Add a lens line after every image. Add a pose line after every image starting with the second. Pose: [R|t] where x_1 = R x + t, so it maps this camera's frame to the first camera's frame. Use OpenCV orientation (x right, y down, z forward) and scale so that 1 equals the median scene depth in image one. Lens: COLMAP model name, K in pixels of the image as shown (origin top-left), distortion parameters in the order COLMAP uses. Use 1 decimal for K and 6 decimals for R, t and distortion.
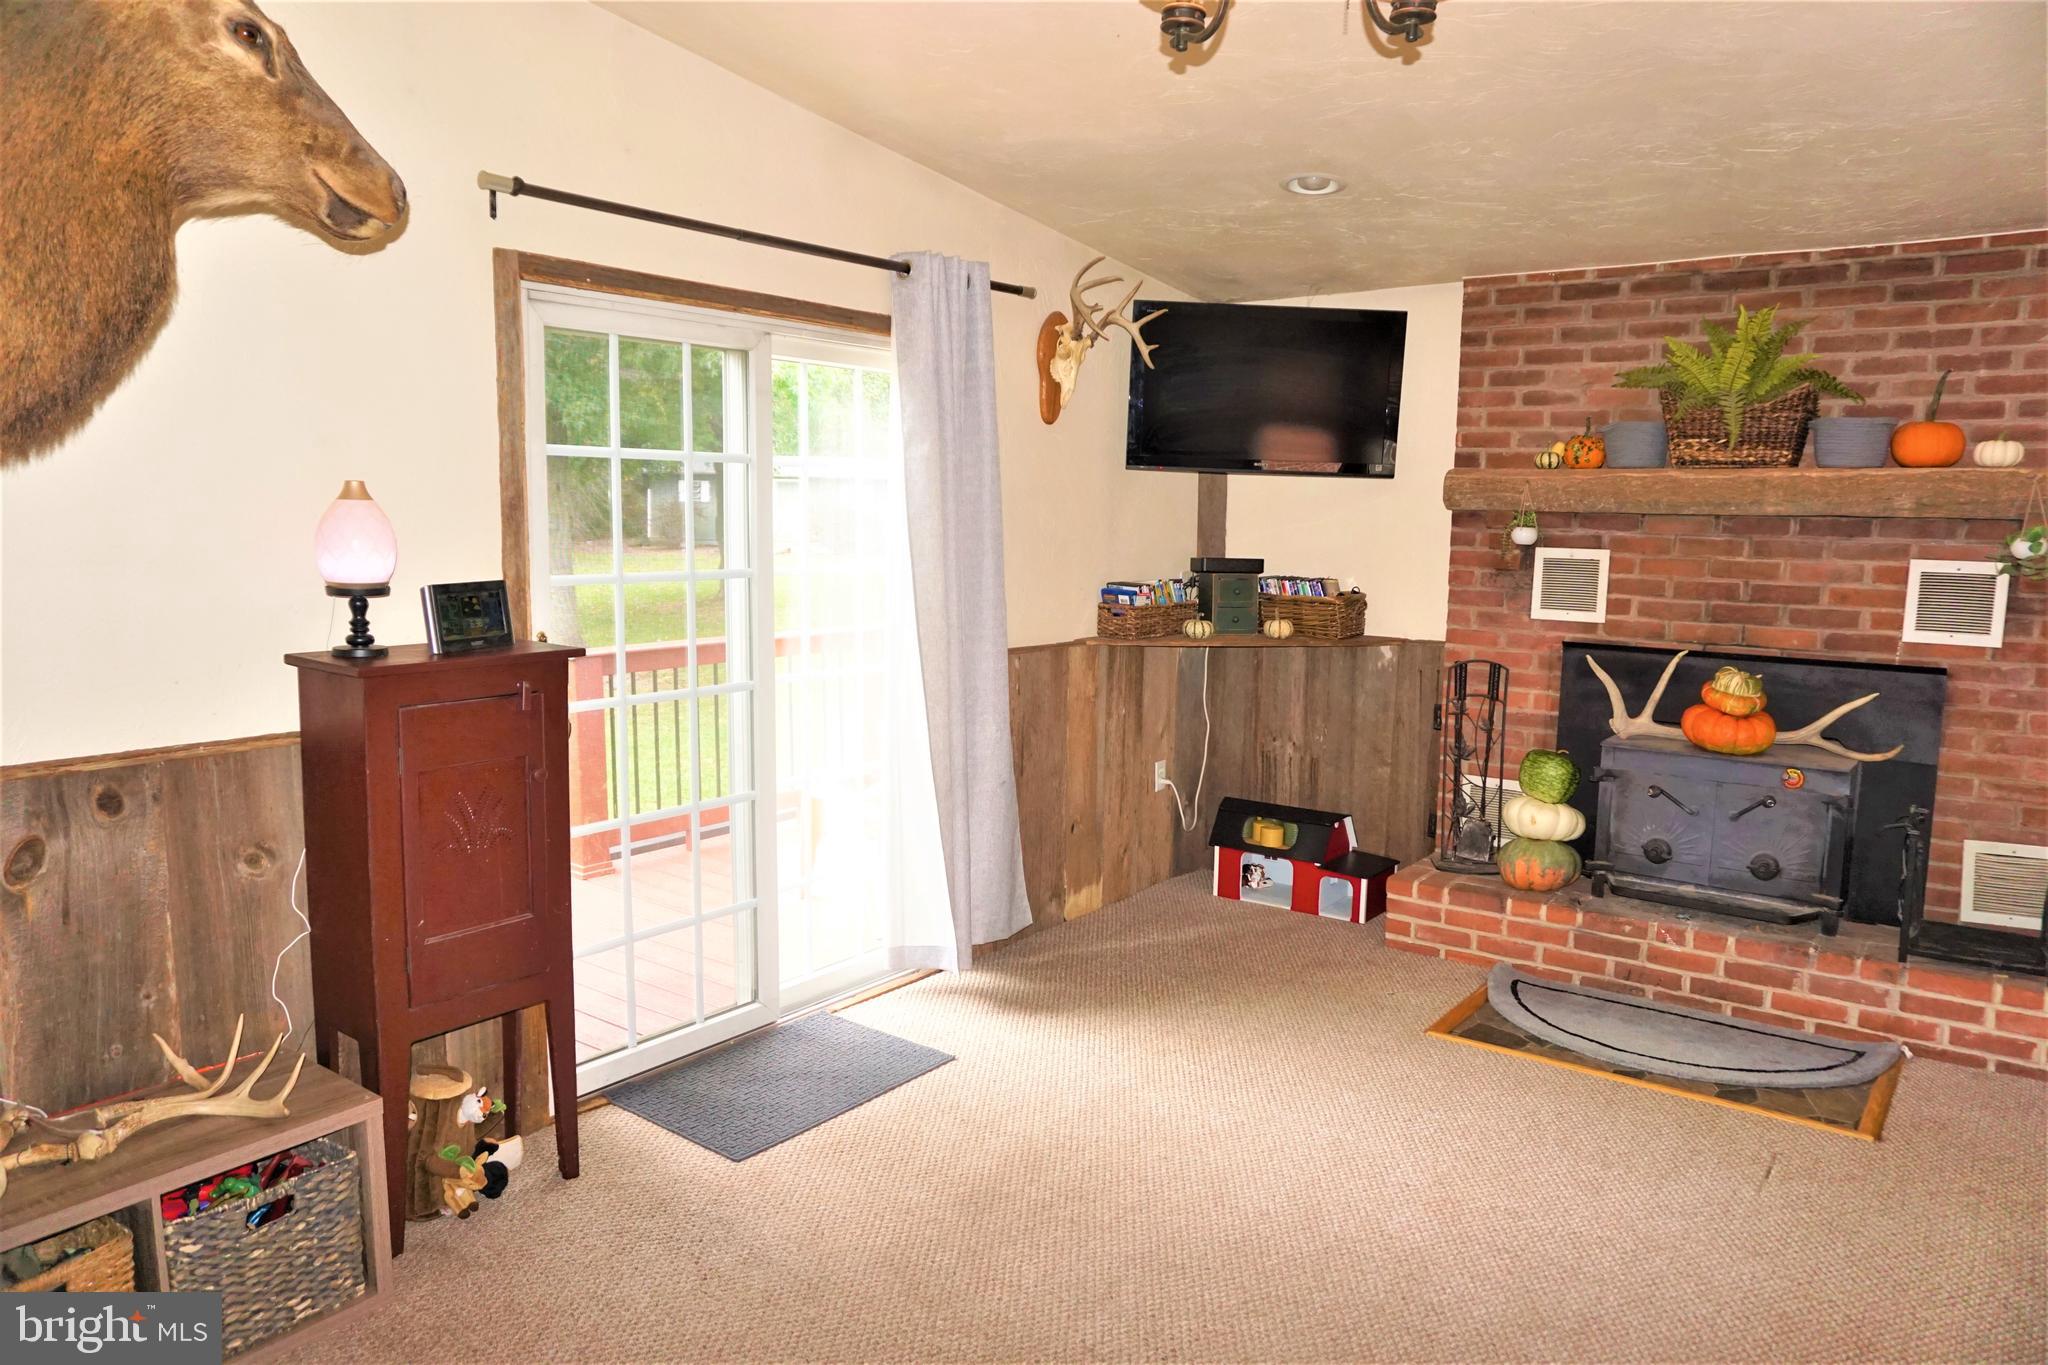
lens RADIAL K [[1363.6, 0, 1006.0], [0, 1363.6, 679.1], [0, 0, 1]] dist [-0.041191, 0.021203]
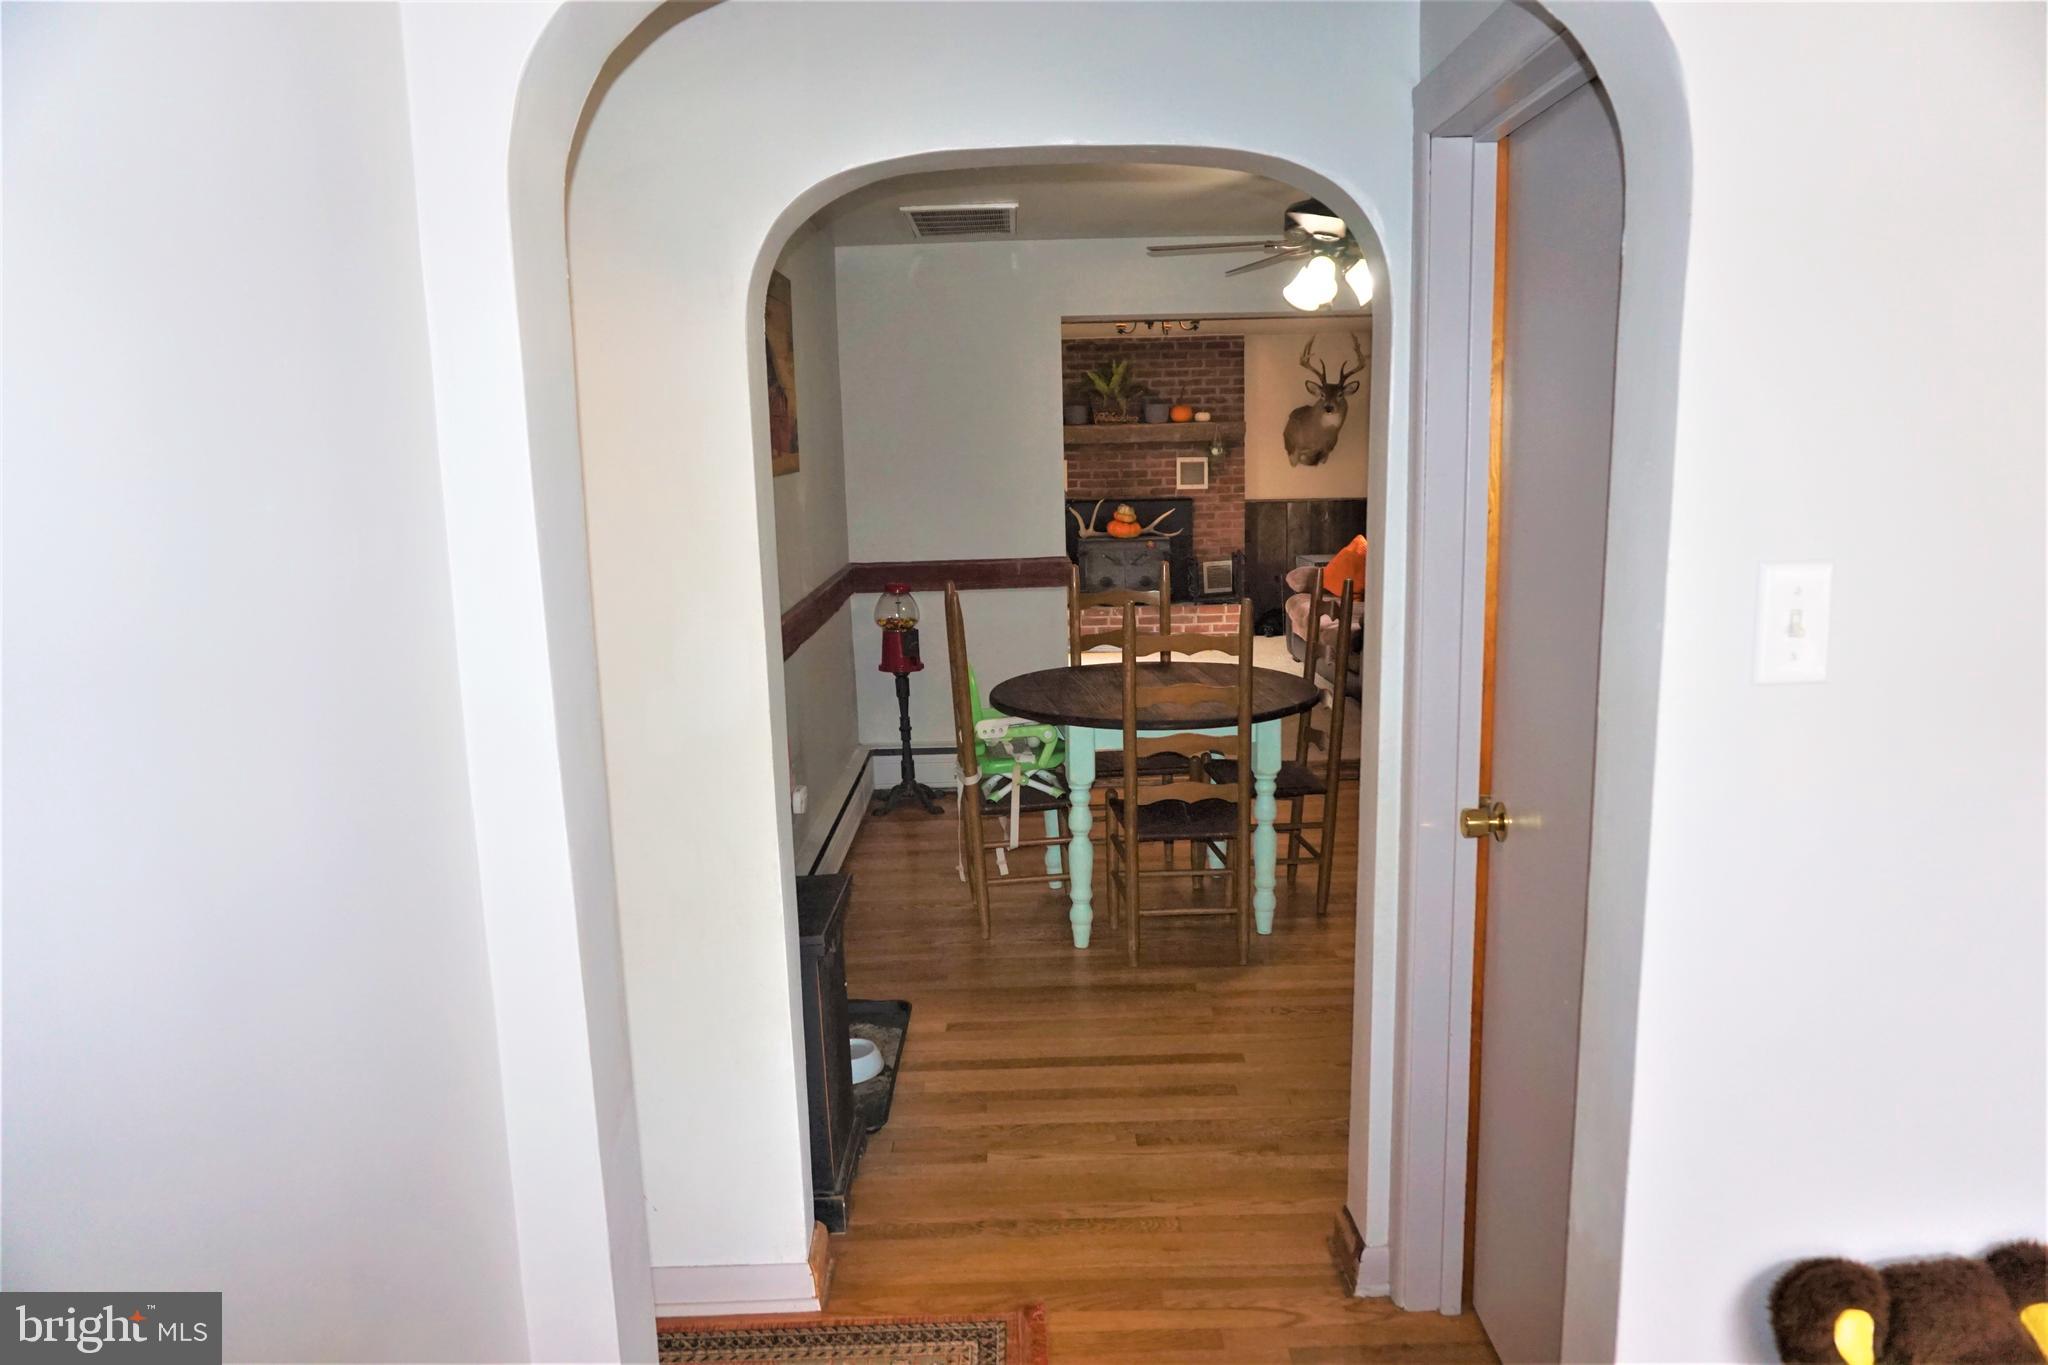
lens RADIAL K [[1363.6, 0, 1034.7], [0, 1363.6, 670.7], [0, 0, 1]] dist [-0.041191, 0.021203]
pose [[0.788815, -0.131103, 0.600486, -1.222166], [0.109777, 0.991328, 0.072229, 0.102971], [-0.604748, 0.008944, 0.796367, -0.965356]]
